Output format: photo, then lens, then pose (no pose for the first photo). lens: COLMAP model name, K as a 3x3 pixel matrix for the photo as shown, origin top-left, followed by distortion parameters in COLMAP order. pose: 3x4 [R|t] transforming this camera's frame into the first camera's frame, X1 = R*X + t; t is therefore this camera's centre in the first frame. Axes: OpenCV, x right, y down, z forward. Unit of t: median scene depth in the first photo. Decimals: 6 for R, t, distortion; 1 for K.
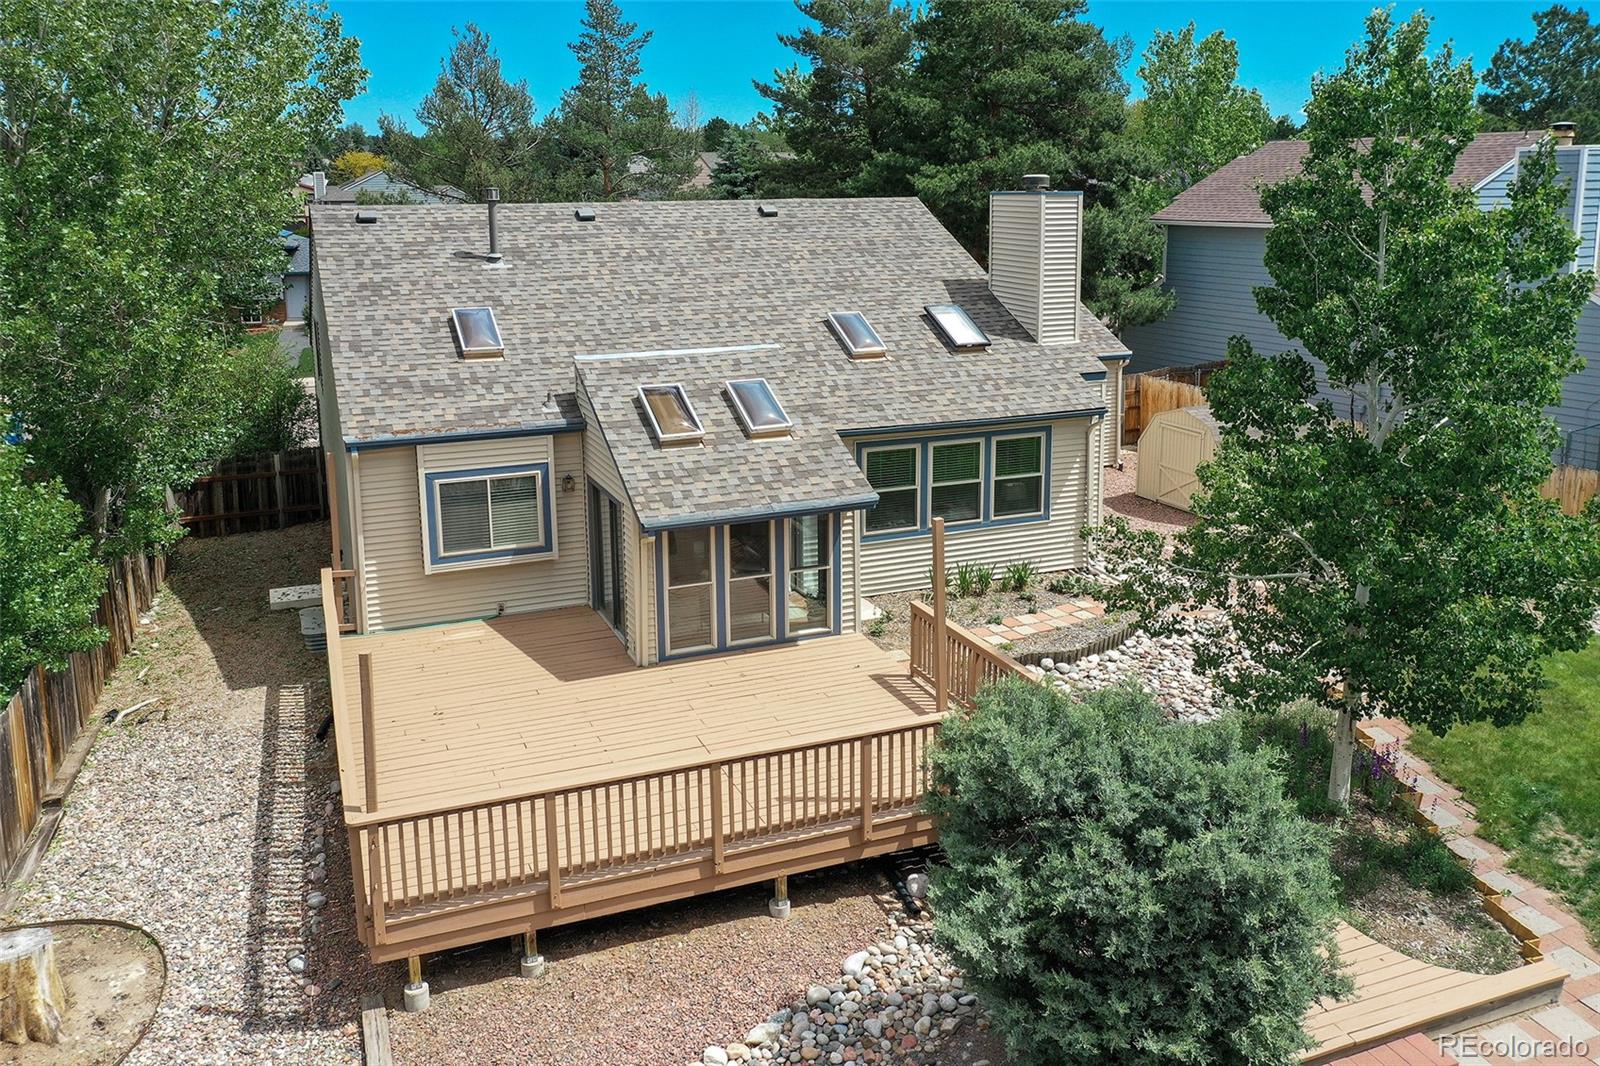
lens RADIAL K [[1308.1, 0, 834.8], [0, 1308.1, 432.9], [0, 0, 1]] dist [-0.002019, 0.002931]
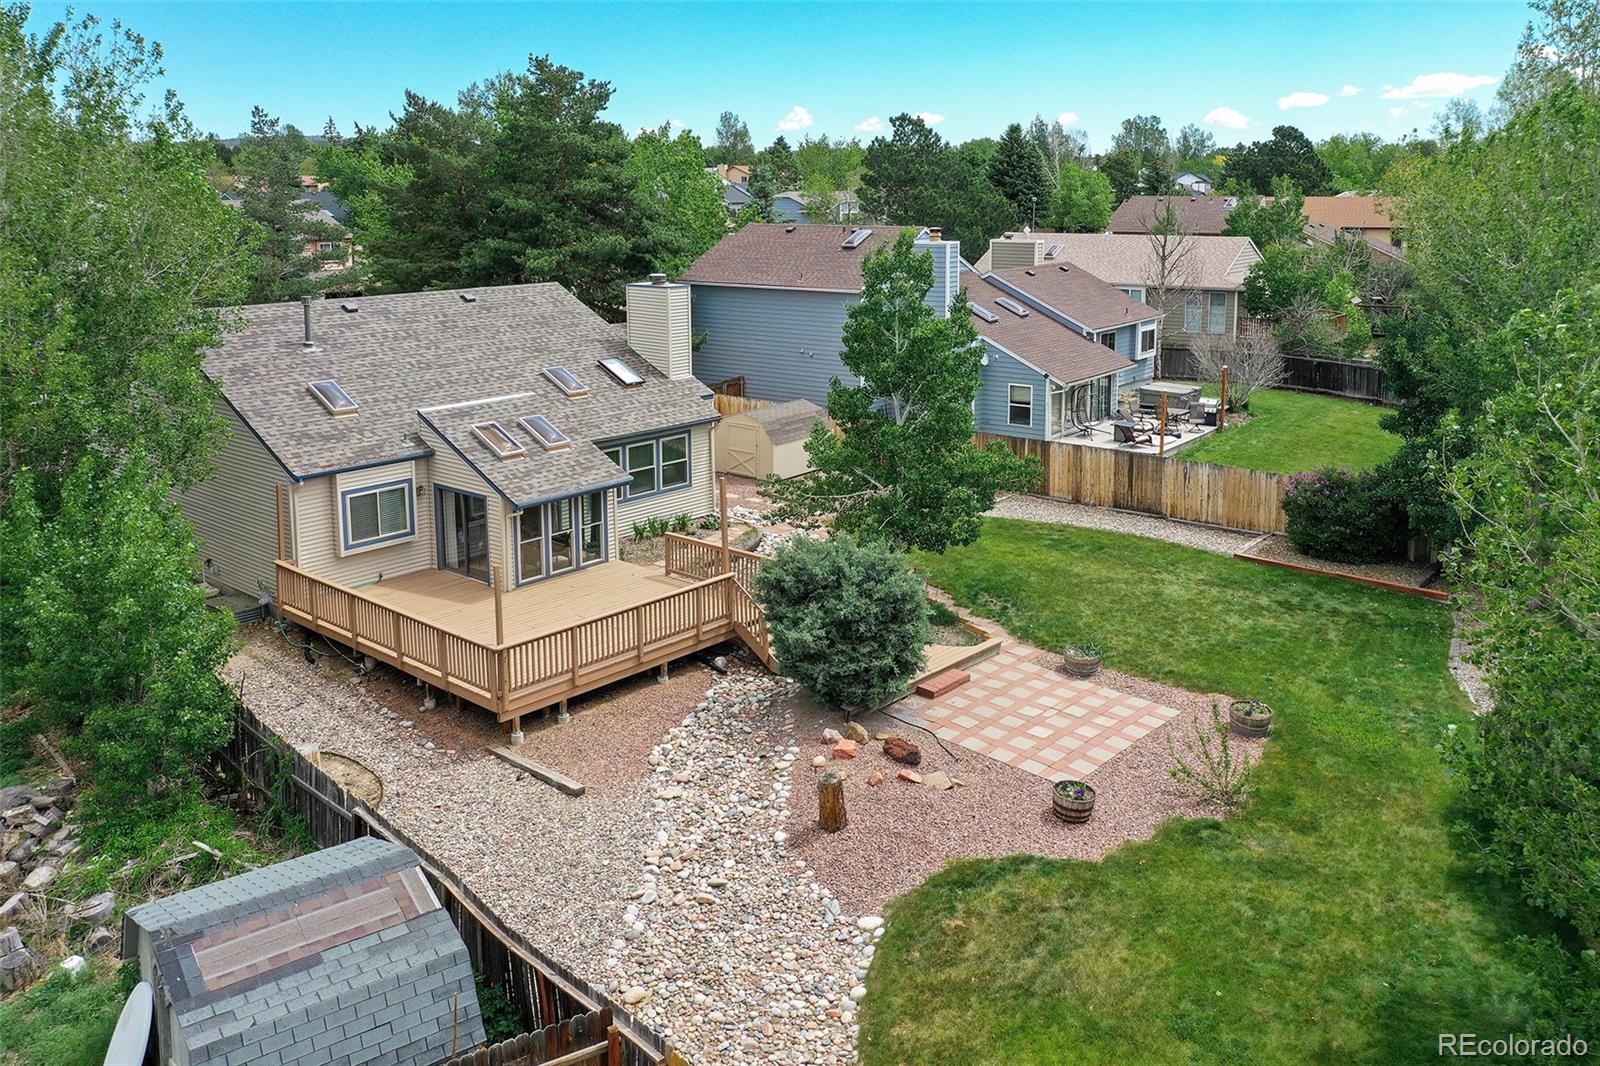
lens RADIAL K [[1287.9, 0, 781.5], [0, 1287.9, 404.2], [0, 0, 1]] dist [0.005162, 0.007636]
pose [[0.911688, -0.071681, 0.404583, -0.442193], [0.081244, 0.996673, -0.006491, -0.020116], [-0.402772, 0.038788, 0.914478, -0.611067]]
